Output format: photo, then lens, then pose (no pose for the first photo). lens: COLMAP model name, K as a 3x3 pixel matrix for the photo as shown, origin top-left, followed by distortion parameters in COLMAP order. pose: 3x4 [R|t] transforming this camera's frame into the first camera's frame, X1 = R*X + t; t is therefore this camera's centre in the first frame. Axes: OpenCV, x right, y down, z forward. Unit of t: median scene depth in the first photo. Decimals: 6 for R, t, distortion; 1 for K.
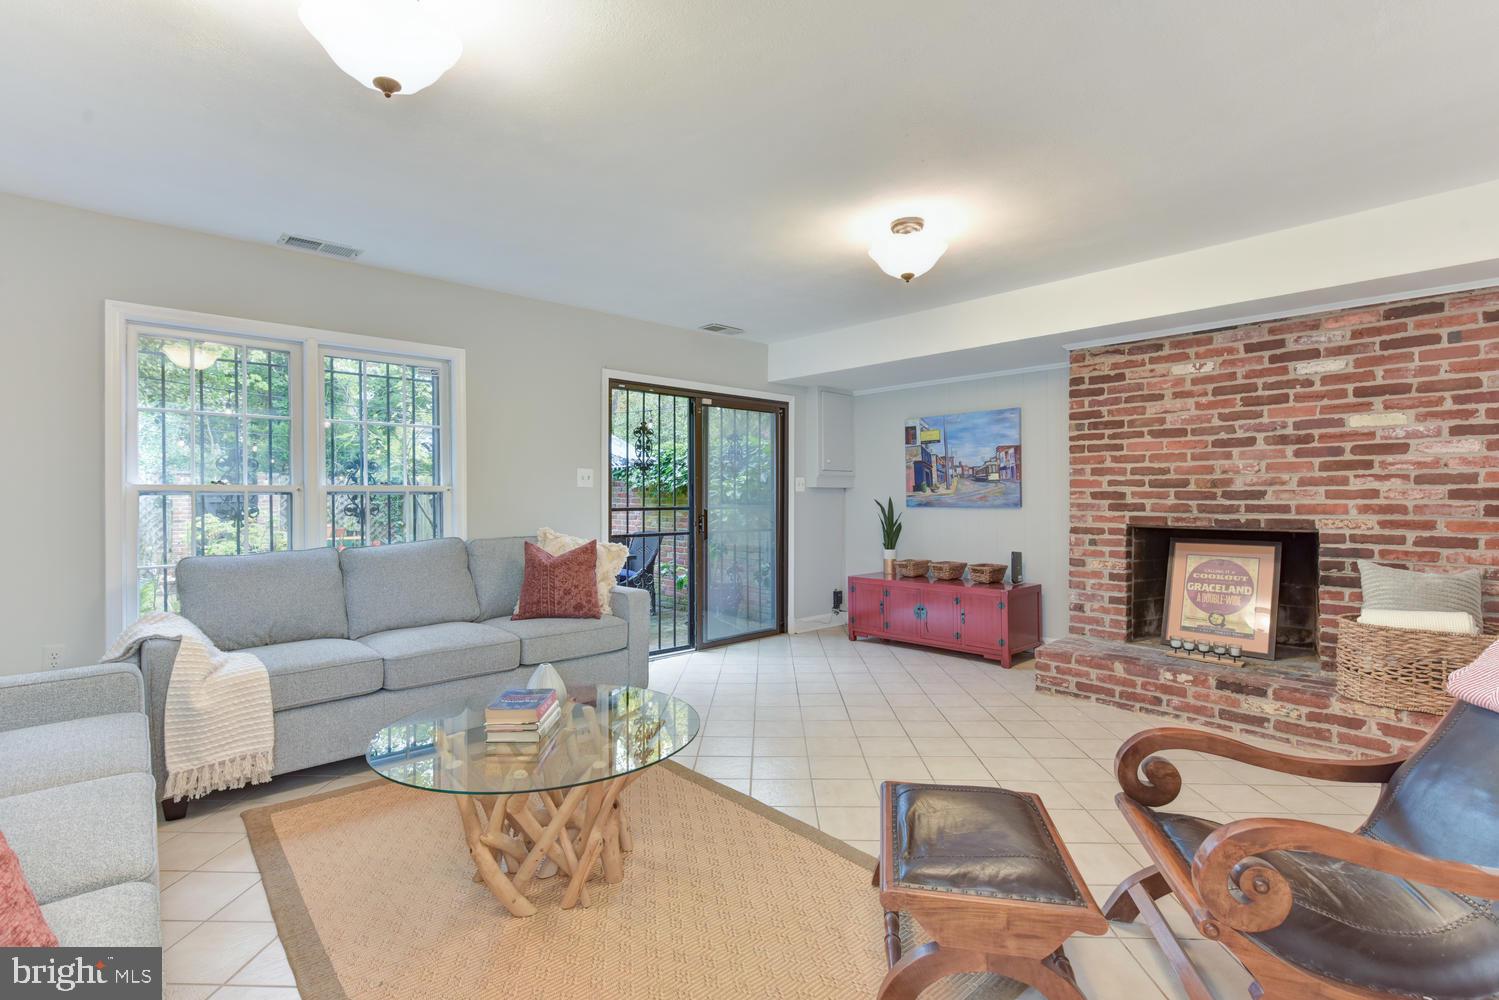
lens RADIAL K [[695.2, 0, 749.5], [0, 695.2, 500.0], [0, 0, 1]] dist [-0.003666, -0.000440]
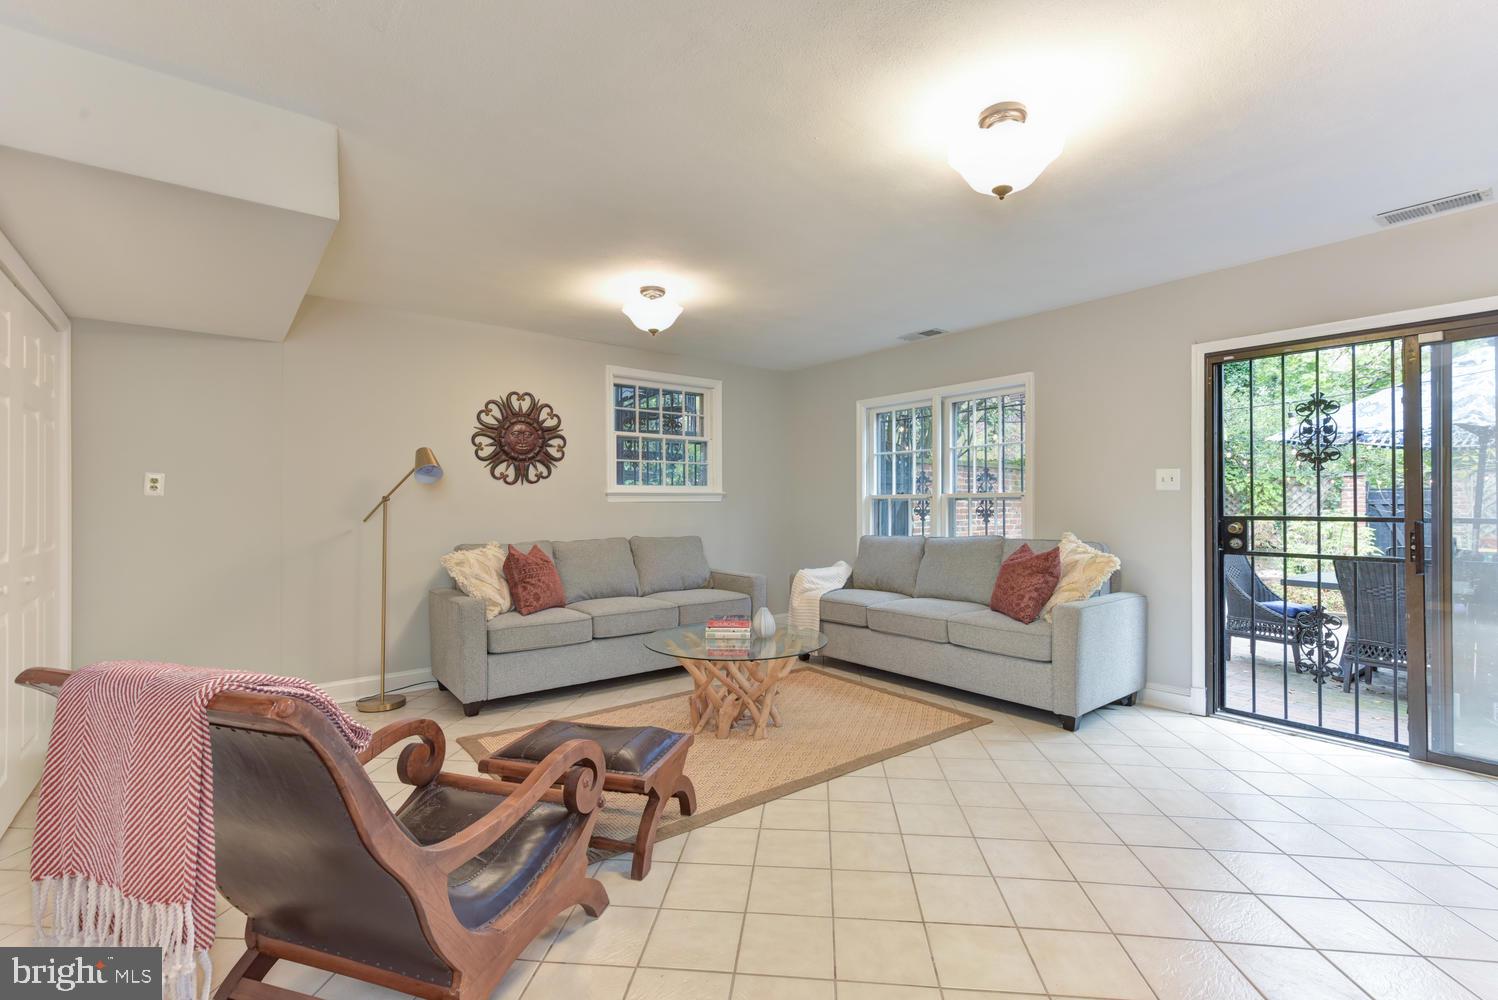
lens RADIAL K [[658.7, 0, 749.0], [0, 658.7, 500.0], [0, 0, 1]] dist [-0.000148, -0.000073]
pose [[-0.082212, -0.003718, -0.996608, 0.554921], [-0.003872, 0.999987, -0.003411, -0.001193], [0.996607, 0.003578, -0.082225, 0.495641]]
